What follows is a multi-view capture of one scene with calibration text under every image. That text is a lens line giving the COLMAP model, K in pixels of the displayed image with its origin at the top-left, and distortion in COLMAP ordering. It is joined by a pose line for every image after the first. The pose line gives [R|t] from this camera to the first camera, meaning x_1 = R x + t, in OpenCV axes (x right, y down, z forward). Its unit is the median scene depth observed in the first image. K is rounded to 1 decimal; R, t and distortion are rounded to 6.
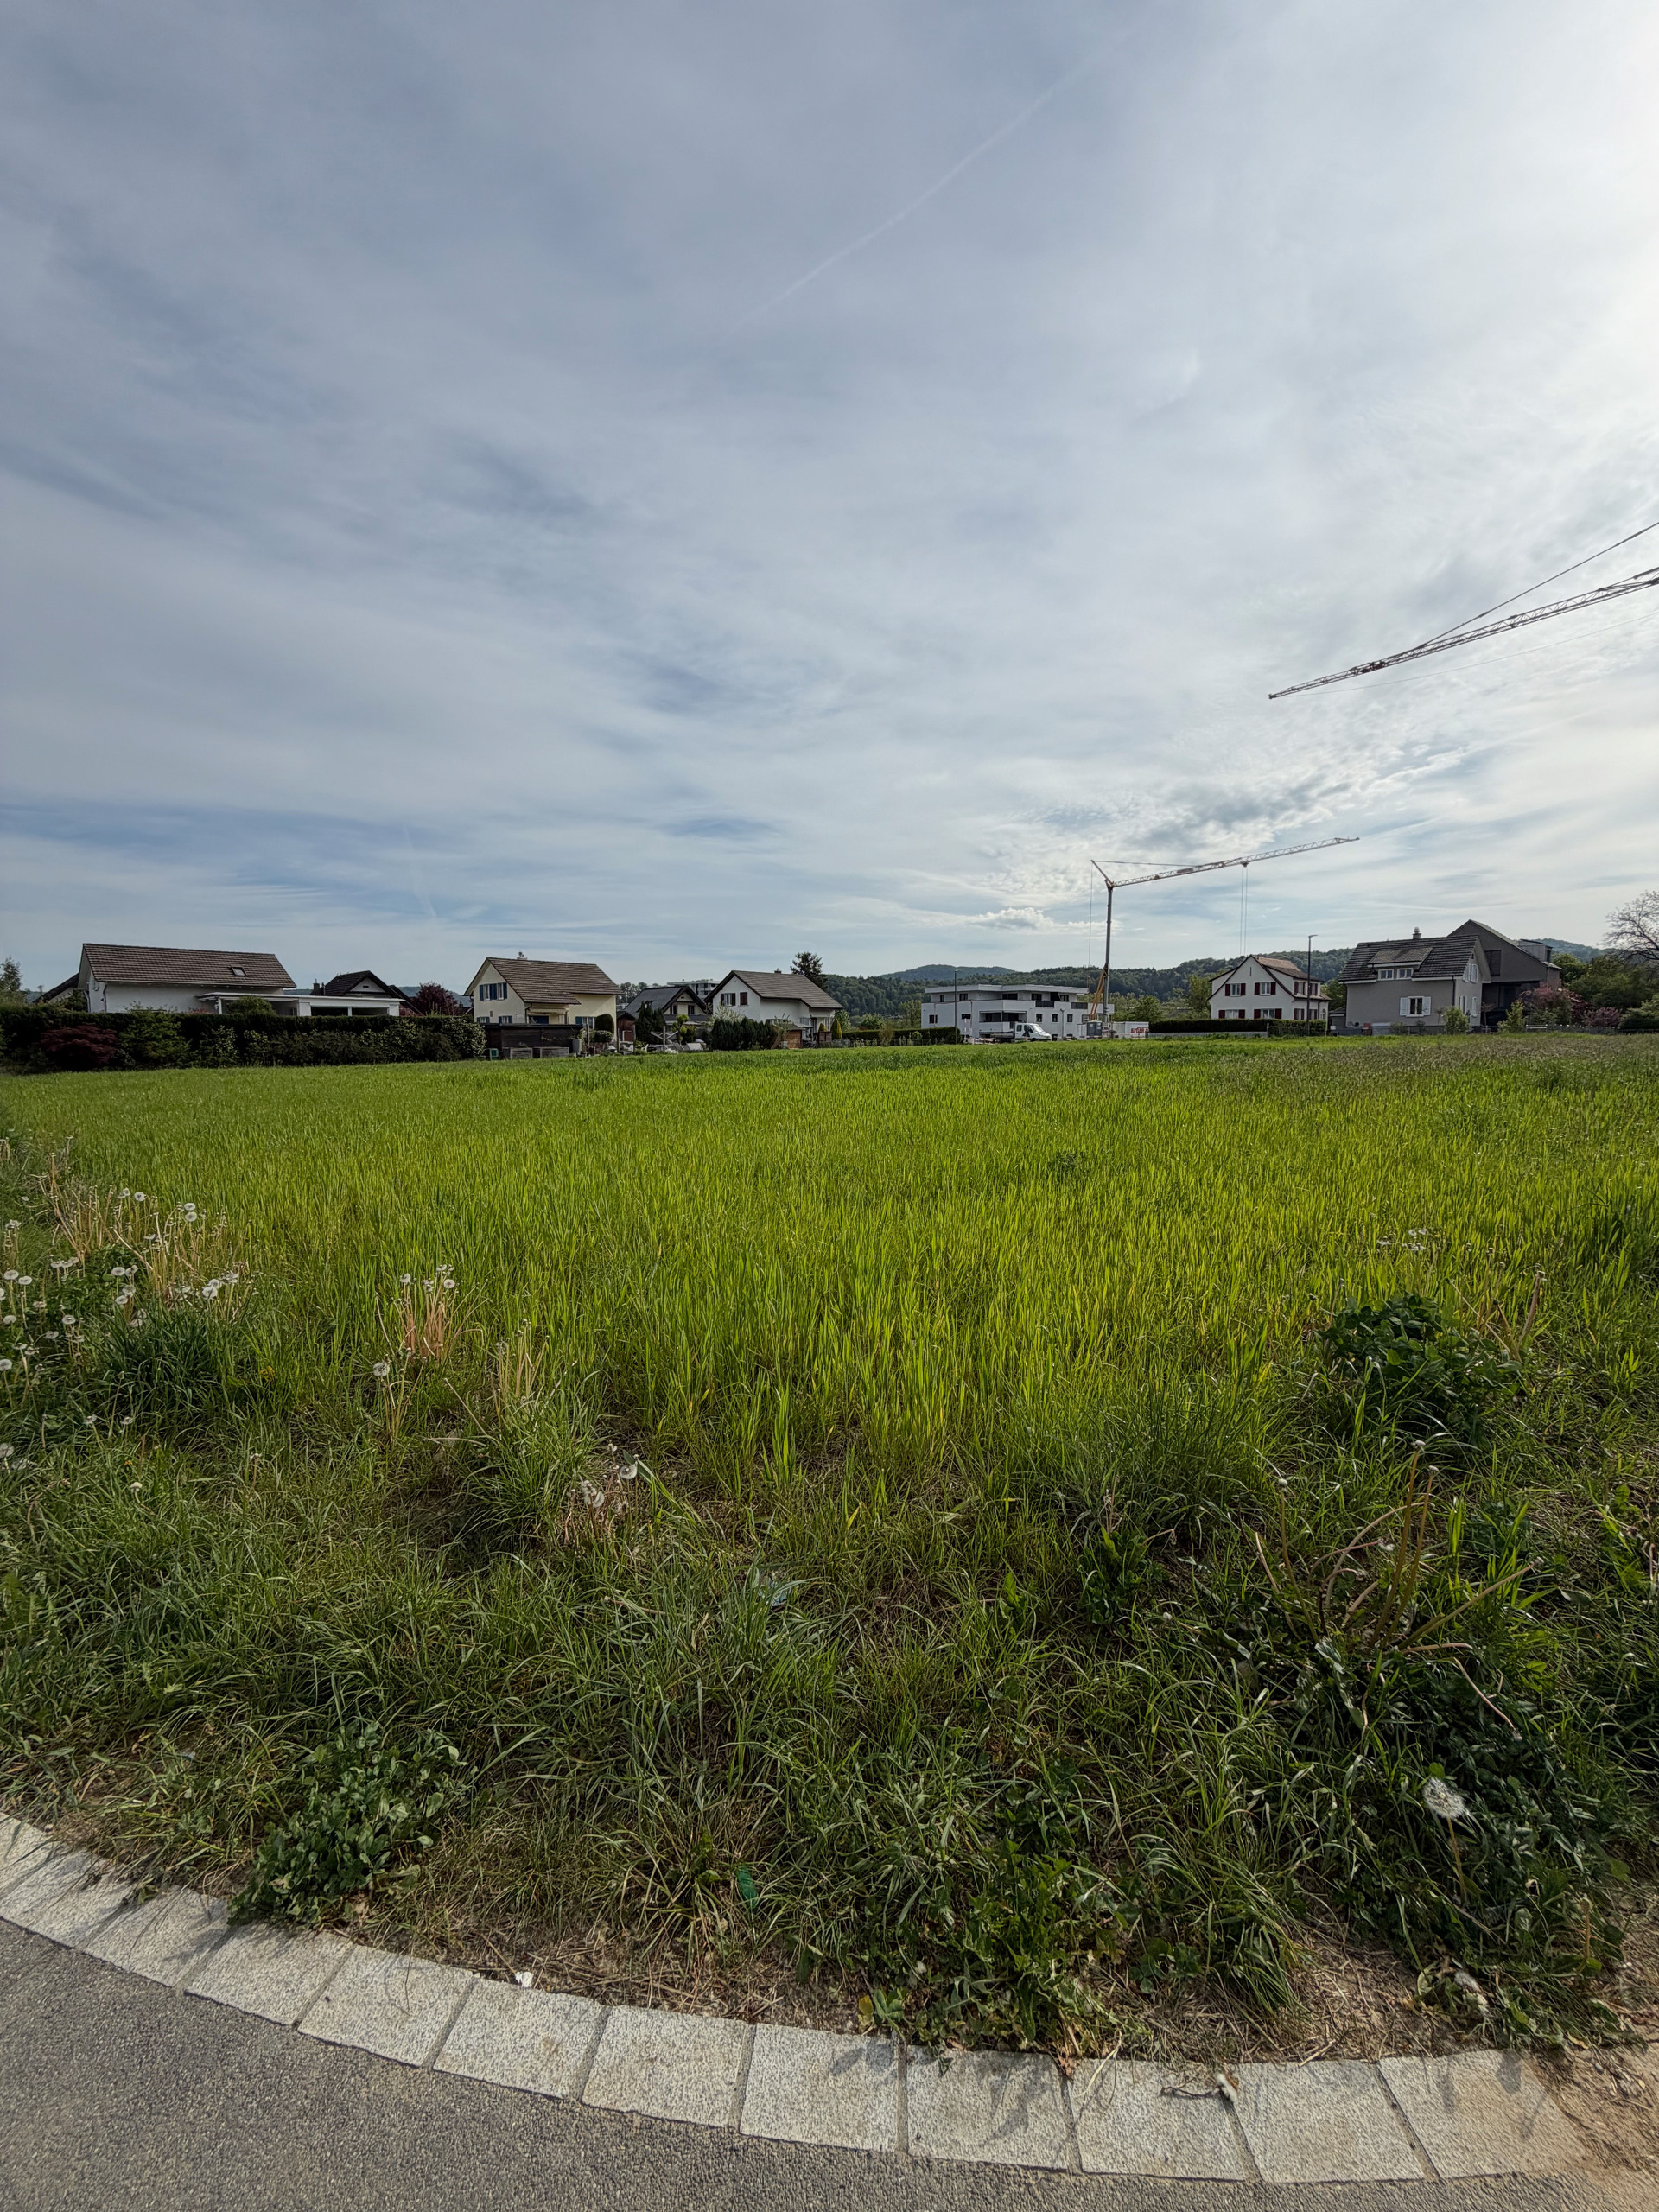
lens RADIAL K [[882.0, 0, 831.8], [0, 882.0, 1105.0], [0, 0, 1]] dist [0.000229, 0.000166]
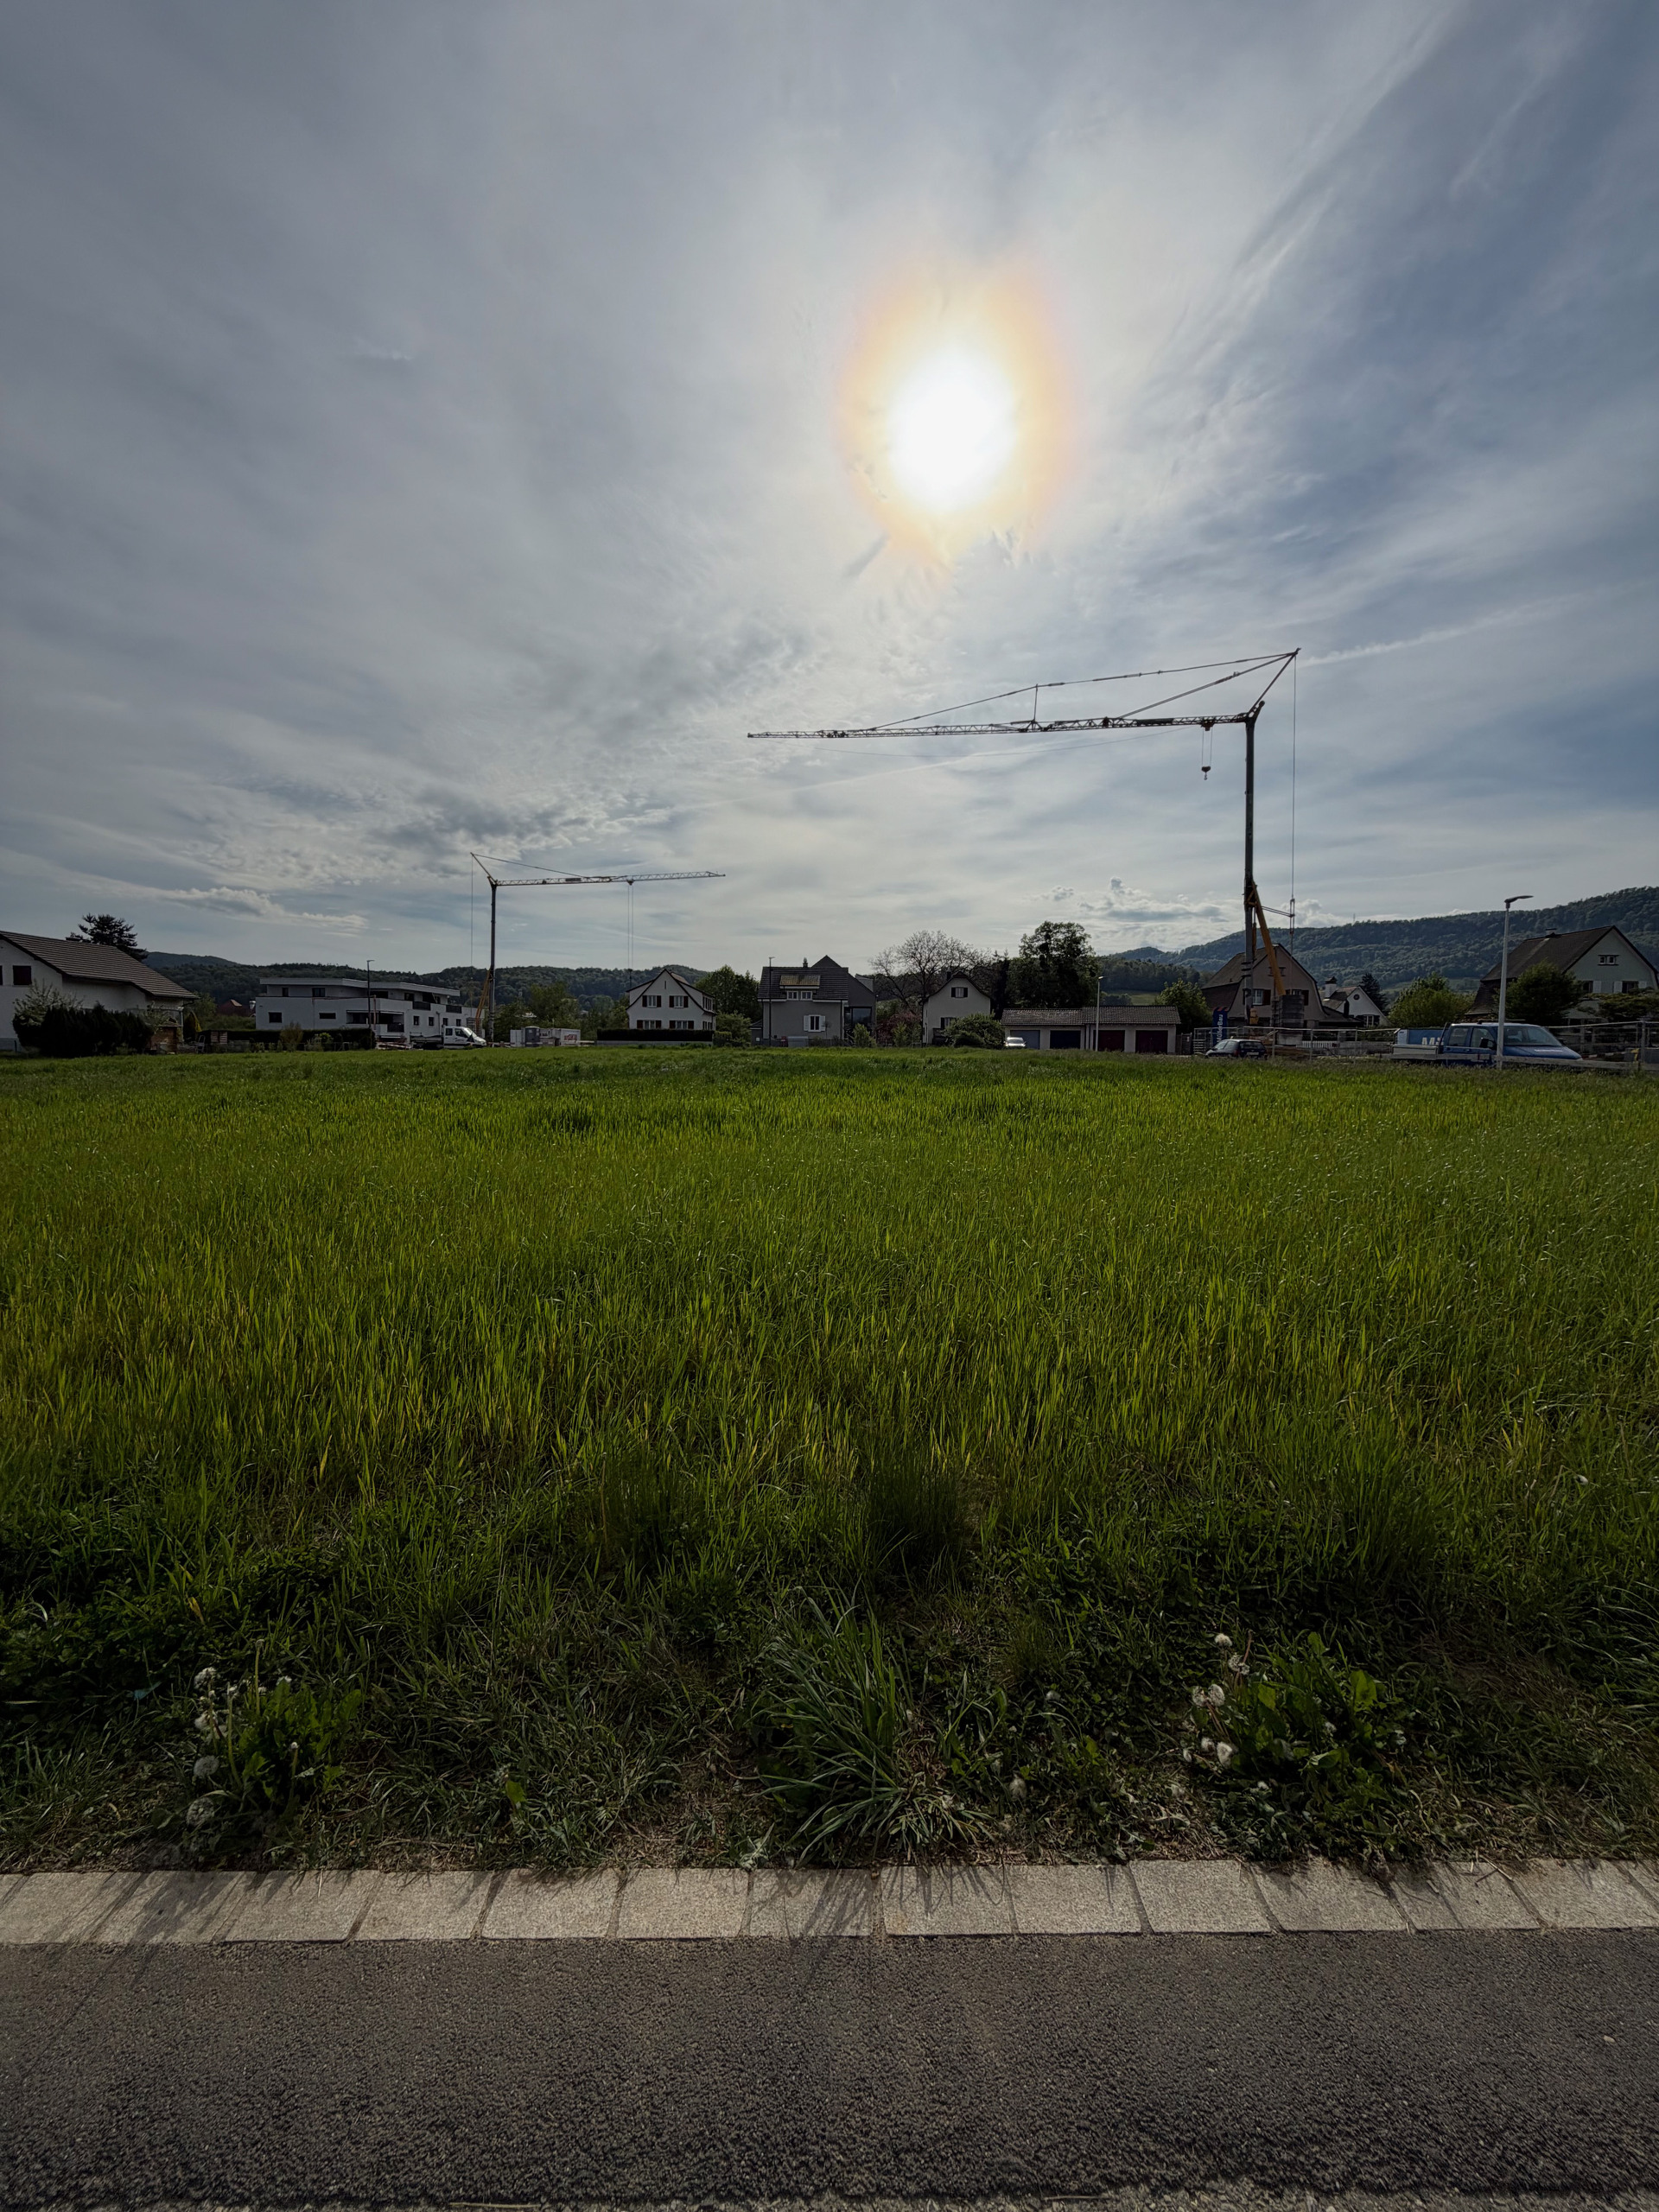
lens RADIAL K [[882.0, 0, 837.9], [0, 882.0, 1118.8], [0, 0, 1]] dist [0.000229, 0.000166]
pose [[0.697694, -0.043465, 0.715076, -0.104213], [0.038821, 0.998985, 0.022845, -0.003938], [-0.715343, 0.011821, 0.698674, 0.074532]]
